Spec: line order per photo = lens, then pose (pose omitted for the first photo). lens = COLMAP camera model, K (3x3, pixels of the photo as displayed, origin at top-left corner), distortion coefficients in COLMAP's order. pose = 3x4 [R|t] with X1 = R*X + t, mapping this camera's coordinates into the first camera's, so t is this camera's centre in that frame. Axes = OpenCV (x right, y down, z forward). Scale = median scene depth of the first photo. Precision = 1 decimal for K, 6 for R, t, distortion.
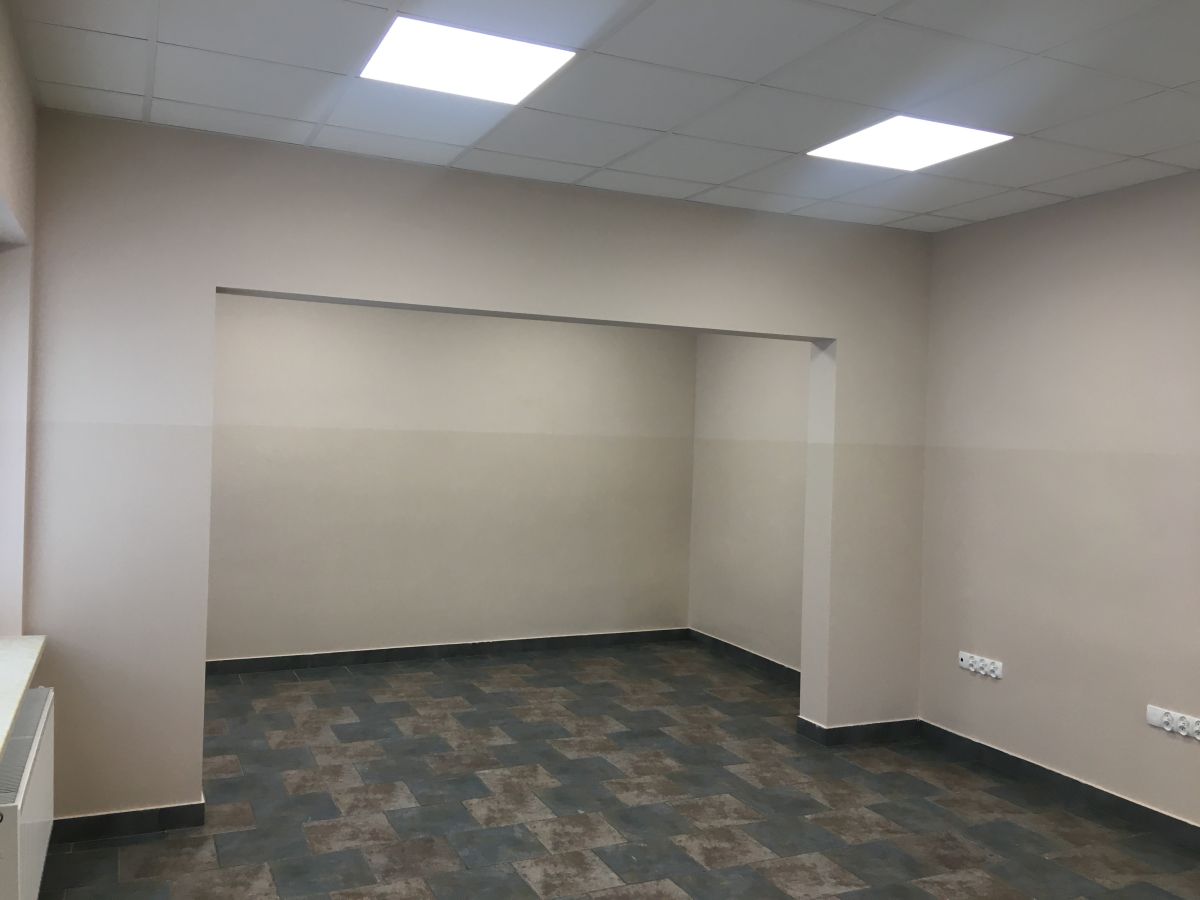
lens RADIAL K [[1005.6, 0, 600.0], [0, 1005.6, 450.0], [0, 0, 1]] dist [0.117101, -0.176152]
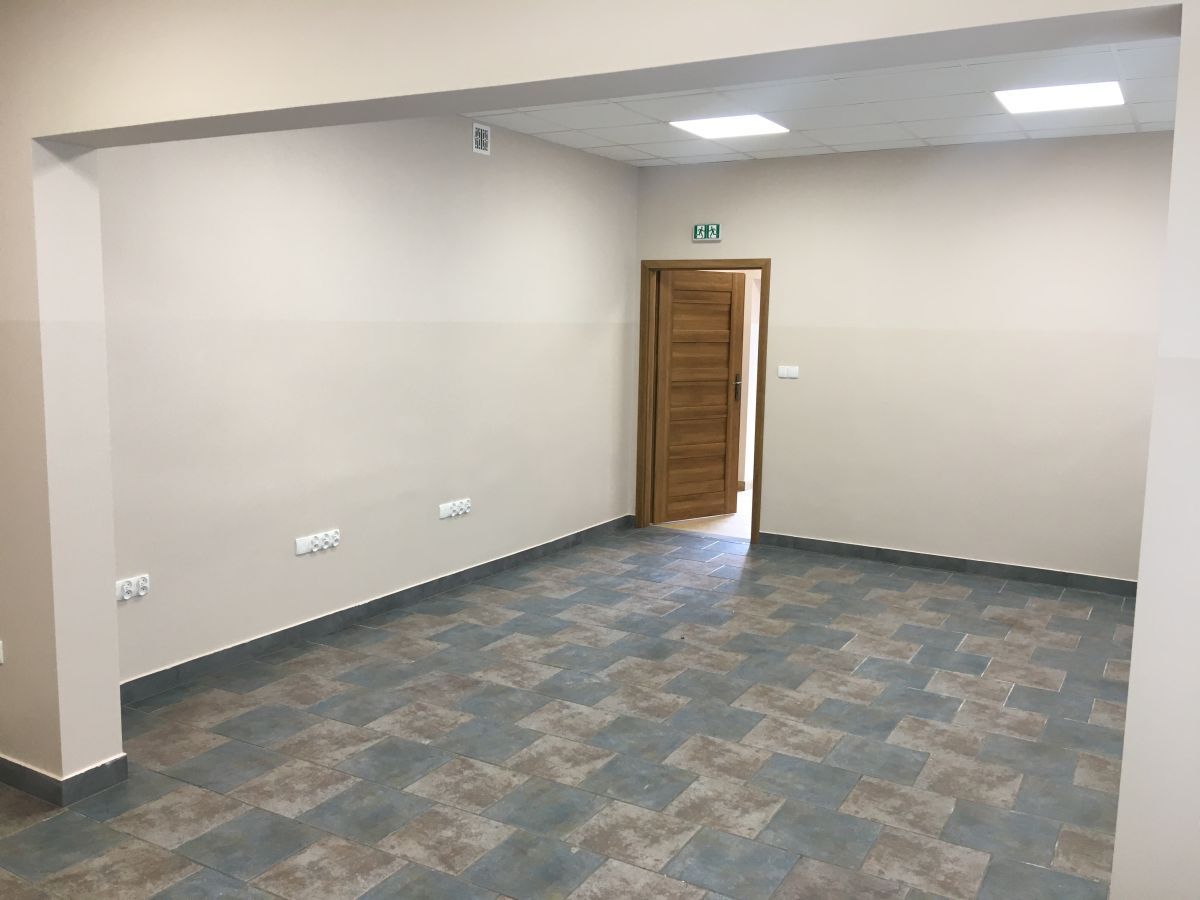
lens RADIAL K [[1005.6, 0, 600.0], [0, 1005.6, 450.0], [0, 0, 1]] dist [0.117101, -0.176152]
pose [[-0.577781, -0.147127, 0.802822, -0.583077], [-0.021161, 0.985989, 0.165465, -0.048029], [-0.815918, 0.078614, -0.572799, 1.407628]]
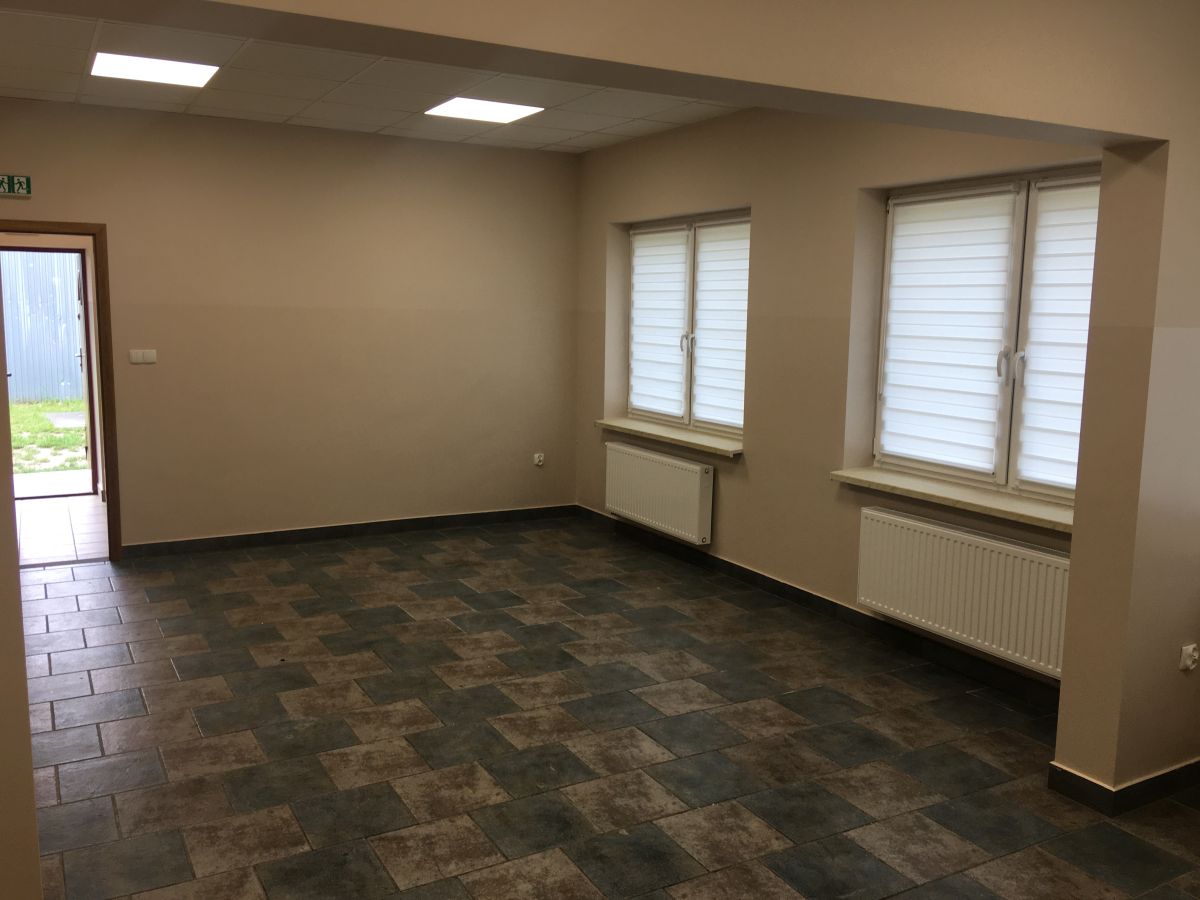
lens RADIAL K [[1005.6, 0, 600.0], [0, 1005.6, 450.0], [0, 0, 1]] dist [0.117101, -0.176152]
pose [[-0.995942, -0.033634, -0.083481, 0.071159], [-0.046417, 0.986627, 0.156245, -0.033411], [0.077110, 0.159486, -0.984184, 1.715330]]
